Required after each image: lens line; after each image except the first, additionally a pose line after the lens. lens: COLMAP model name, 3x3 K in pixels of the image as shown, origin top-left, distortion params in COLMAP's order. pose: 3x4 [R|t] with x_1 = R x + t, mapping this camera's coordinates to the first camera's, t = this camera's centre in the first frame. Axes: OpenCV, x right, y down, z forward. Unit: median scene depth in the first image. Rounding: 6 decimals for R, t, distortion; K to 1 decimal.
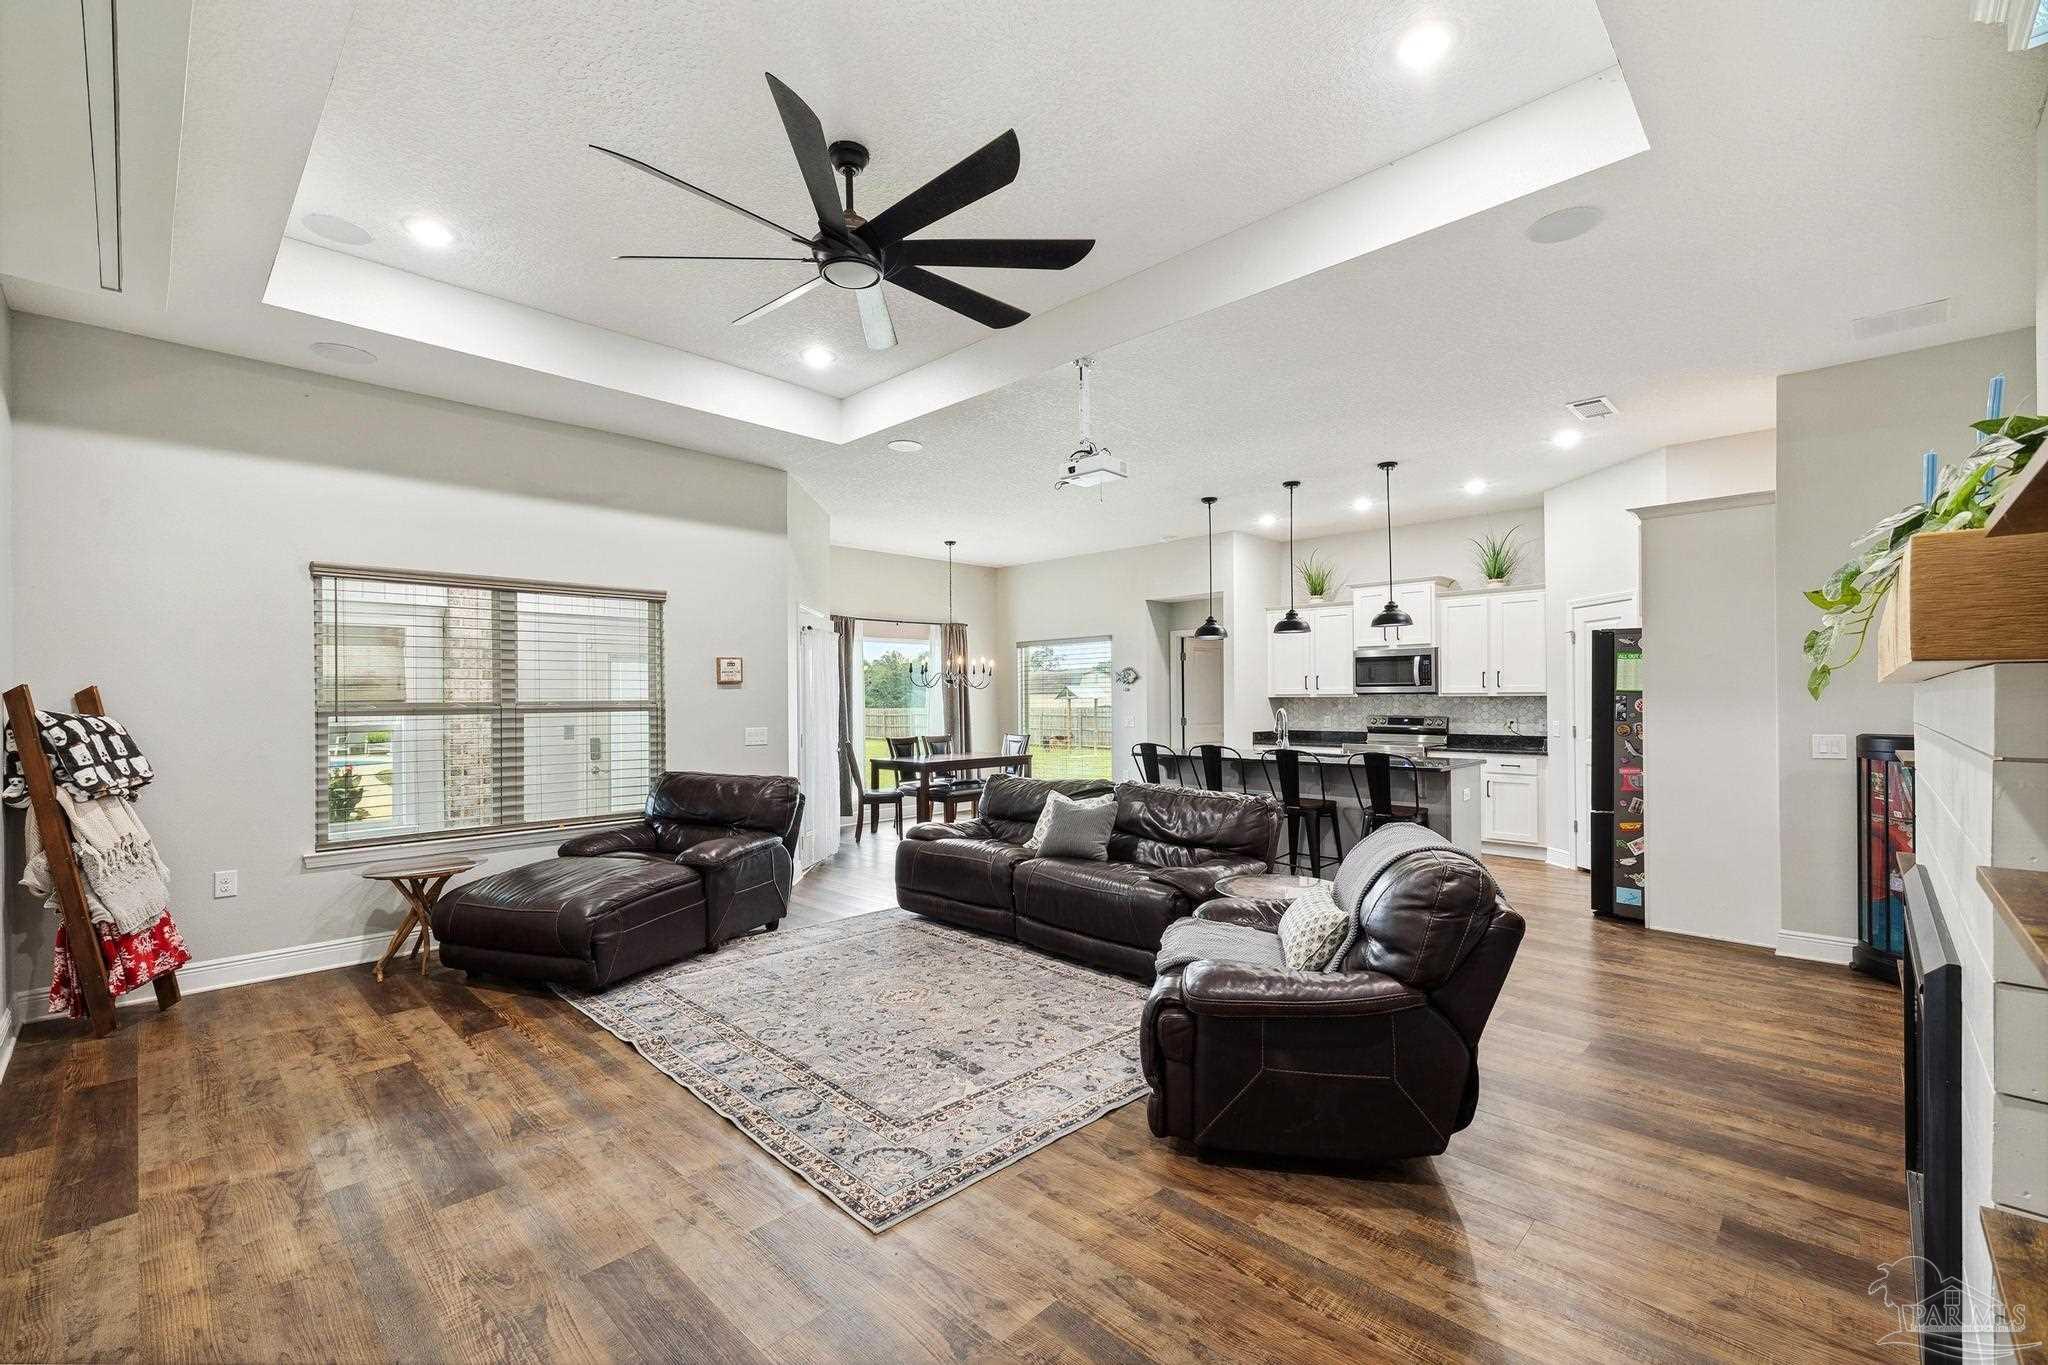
lens RADIAL K [[871.2, 0, 1025.9], [0, 871.2, 695.0], [0, 0, 1]] dist [-0.009127, 0.000701]
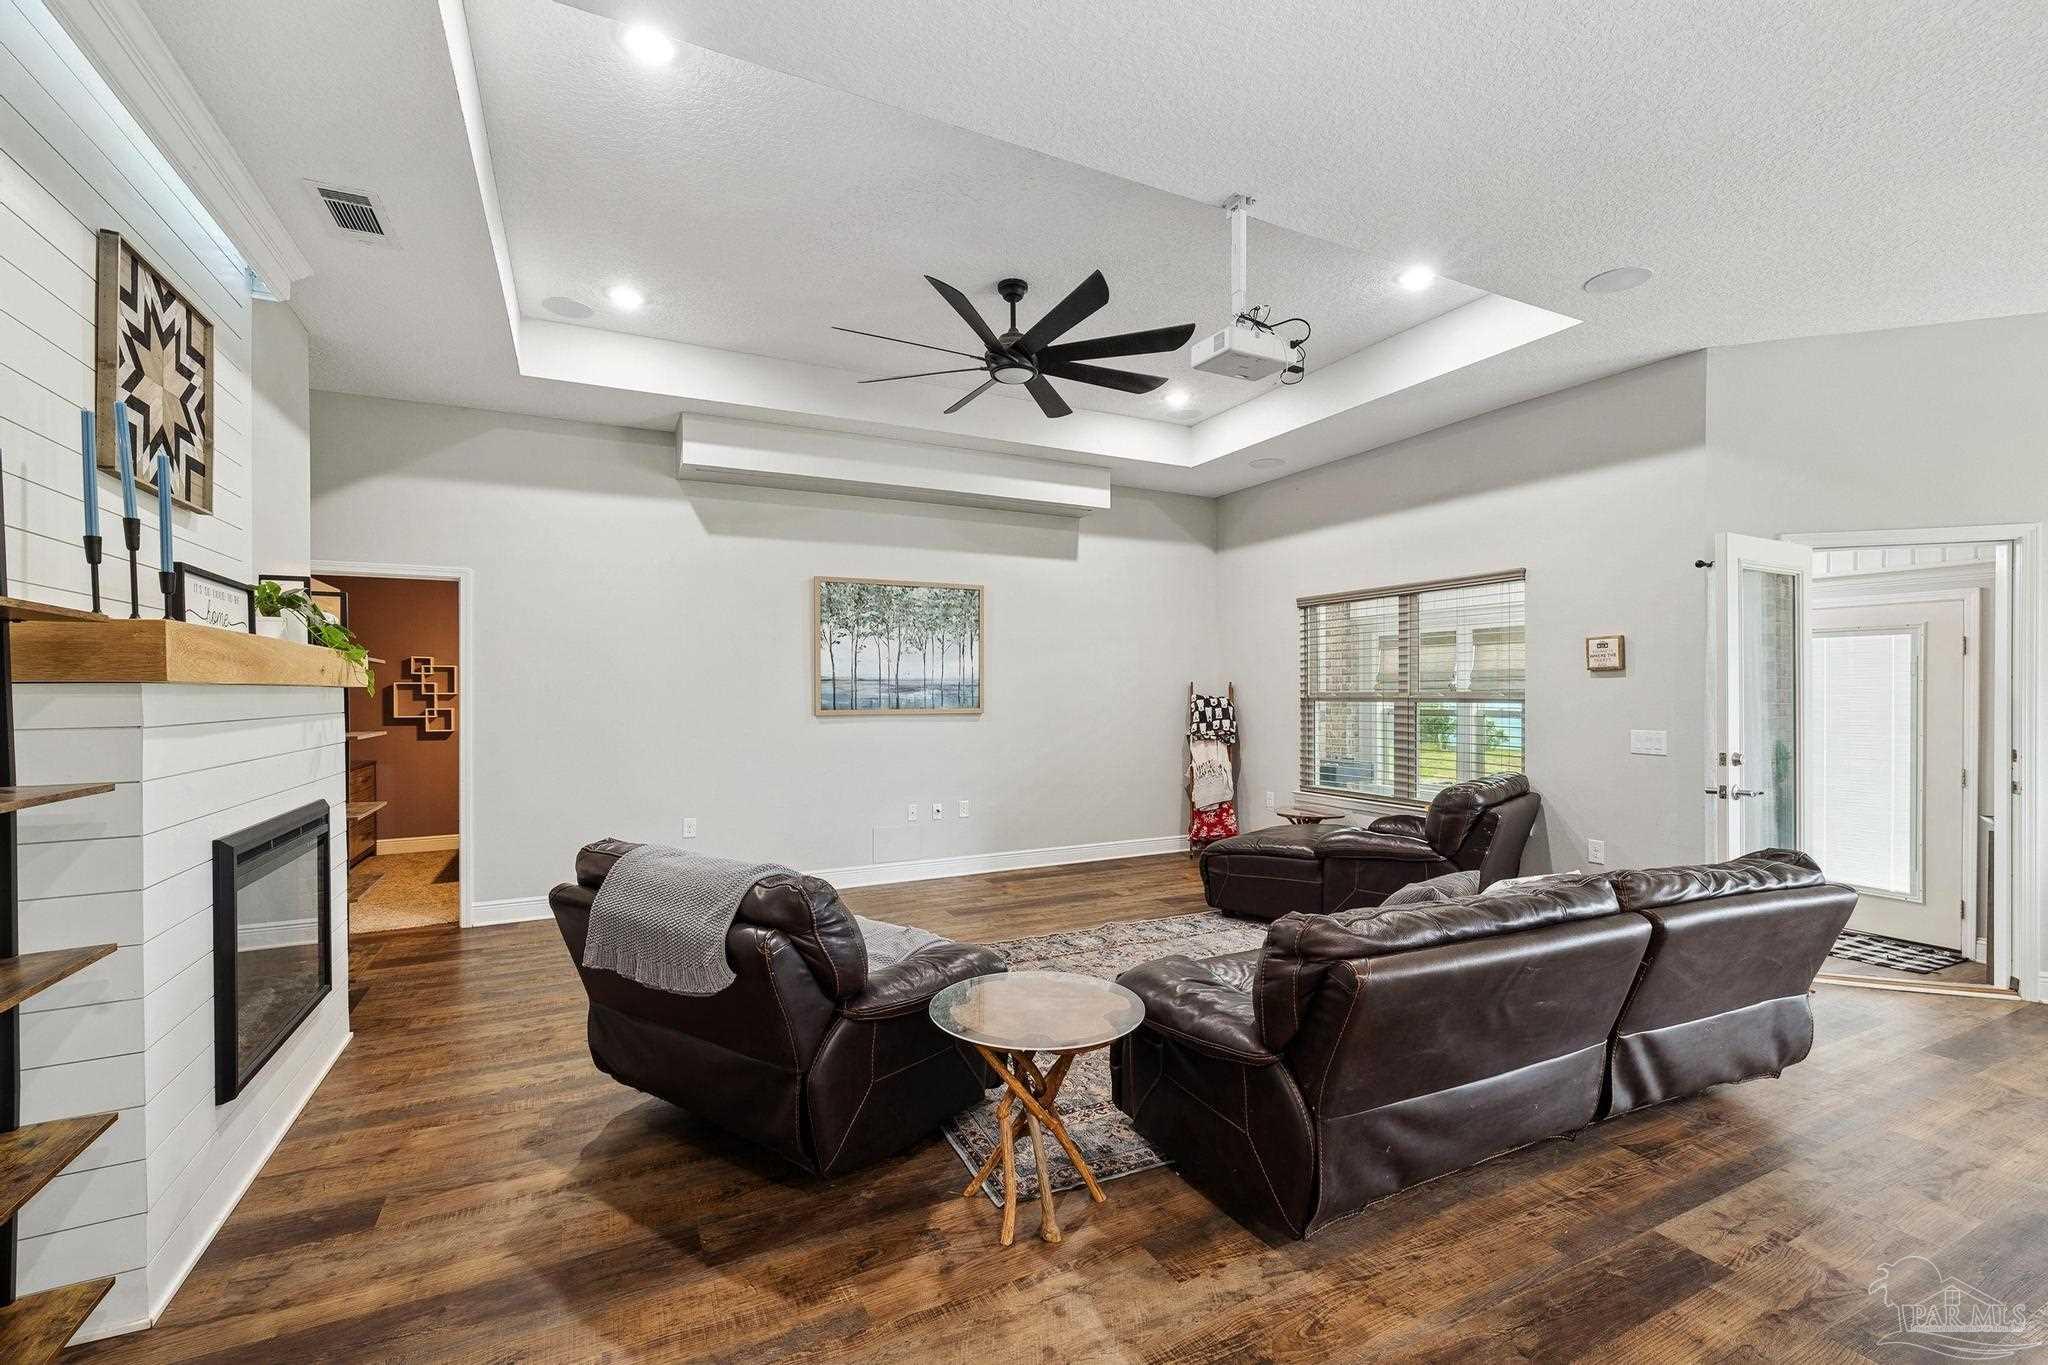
lens RADIAL K [[871.2, 0, 1012.7], [0, 871.2, 684.9], [0, 0, 1]] dist [-0.009127, 0.000701]
pose [[-0.349179, 0.001114, -0.937055, 0.652301], [0.004653, 0.999989, -0.000545, -0.003498], [0.937044, -0.004551, -0.349181, 0.896376]]
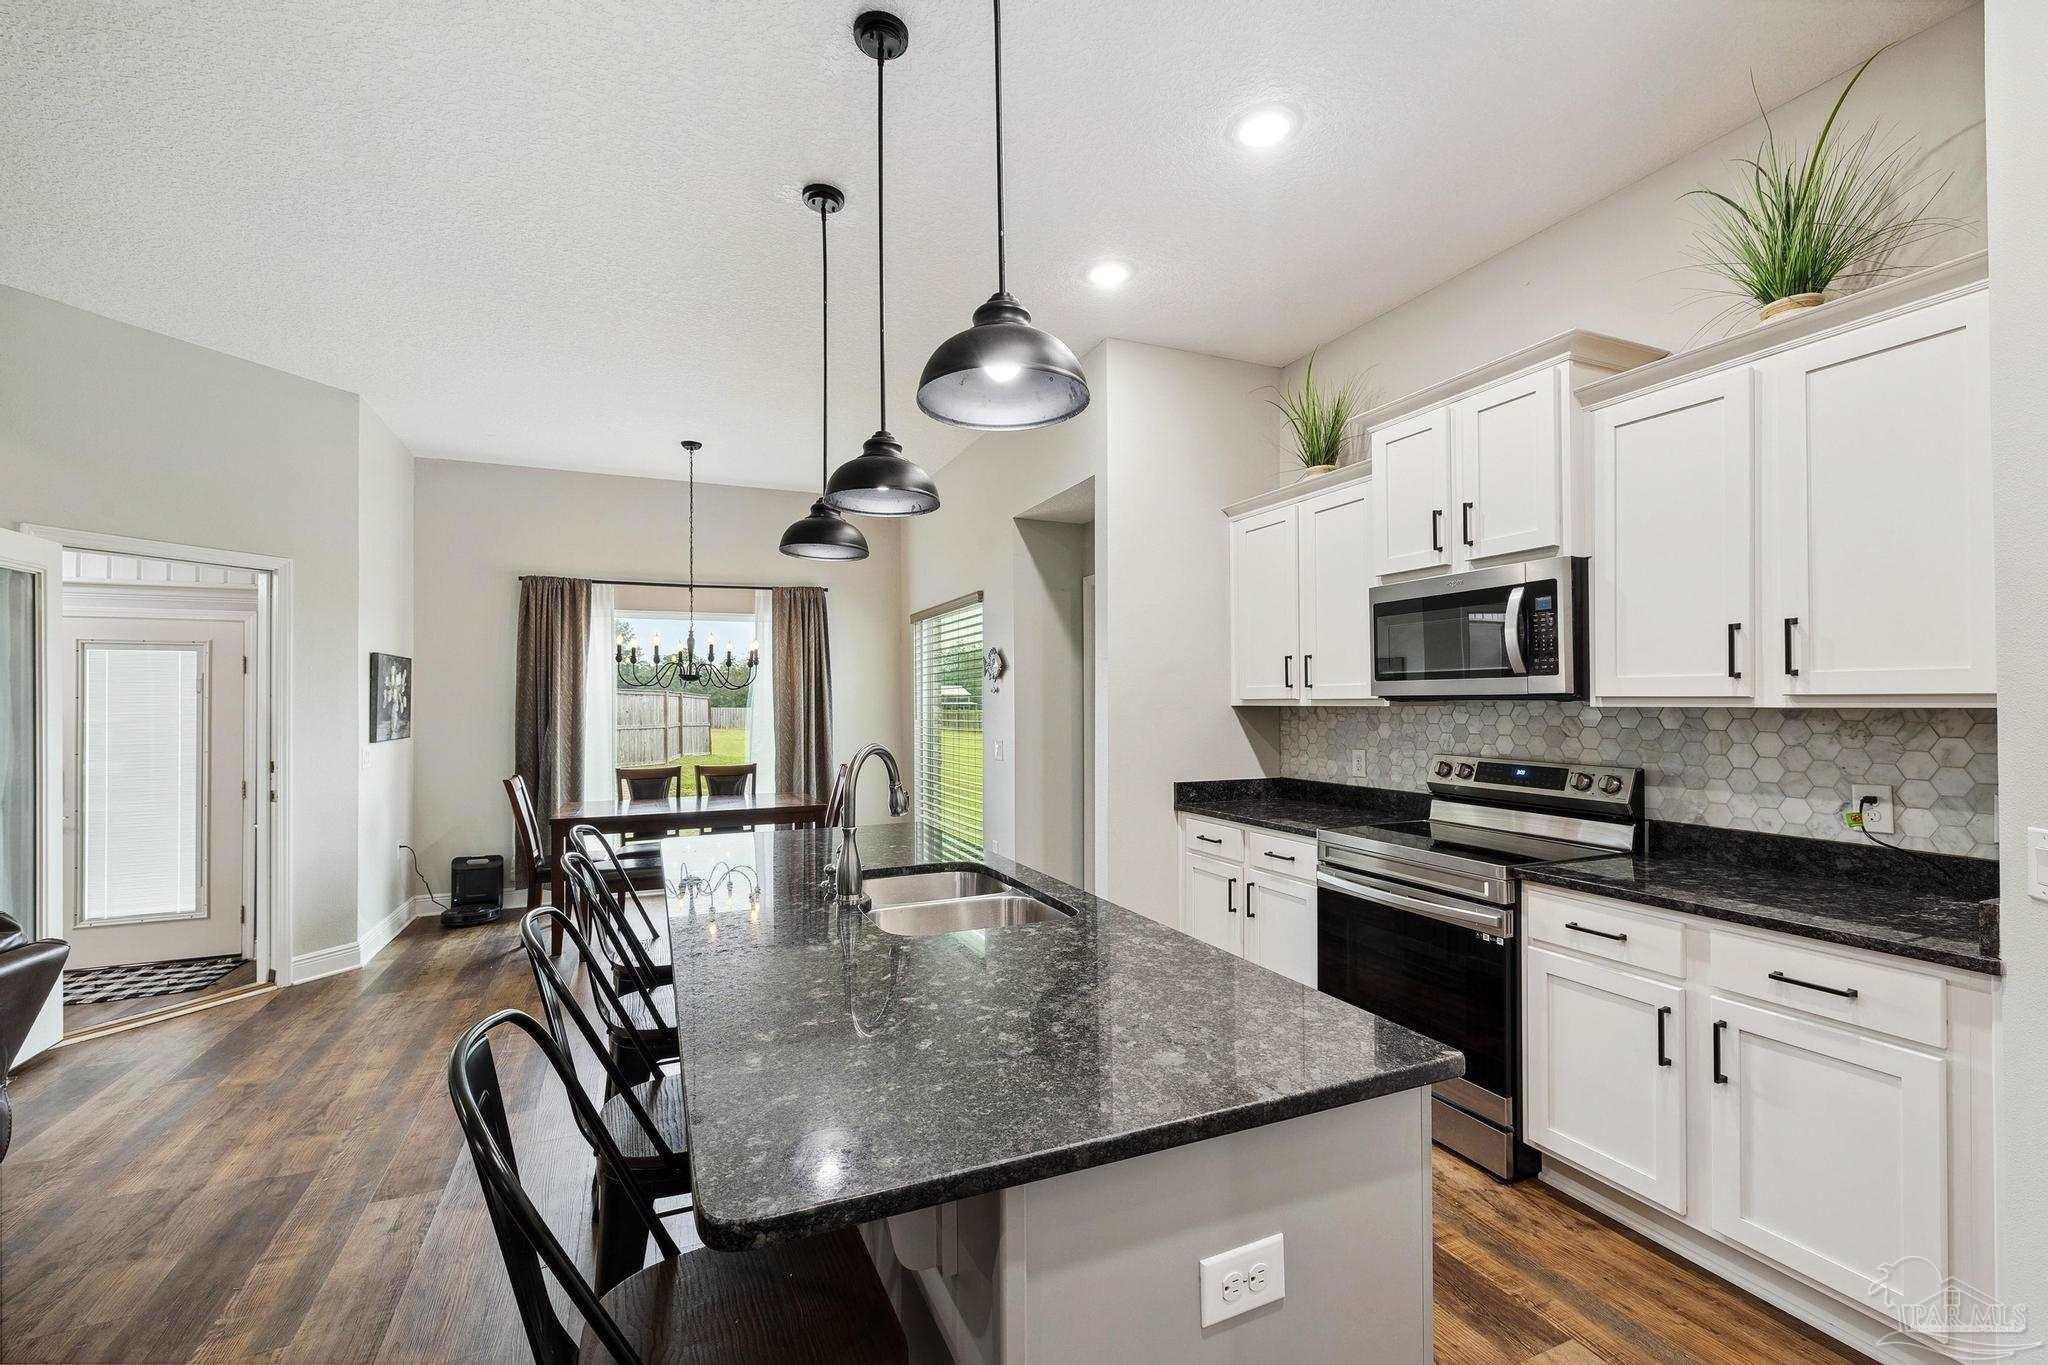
lens RADIAL K [[871.2, 0, 1016.6], [0, 871.2, 690.0], [0, 0, 1]] dist [-0.009127, 0.000701]
pose [[0.919707, -0.003815, -0.392586, 0.627936], [0.002126, 0.999987, -0.004739, -0.005946], [0.392599, 0.003524, 0.919703, 0.957953]]
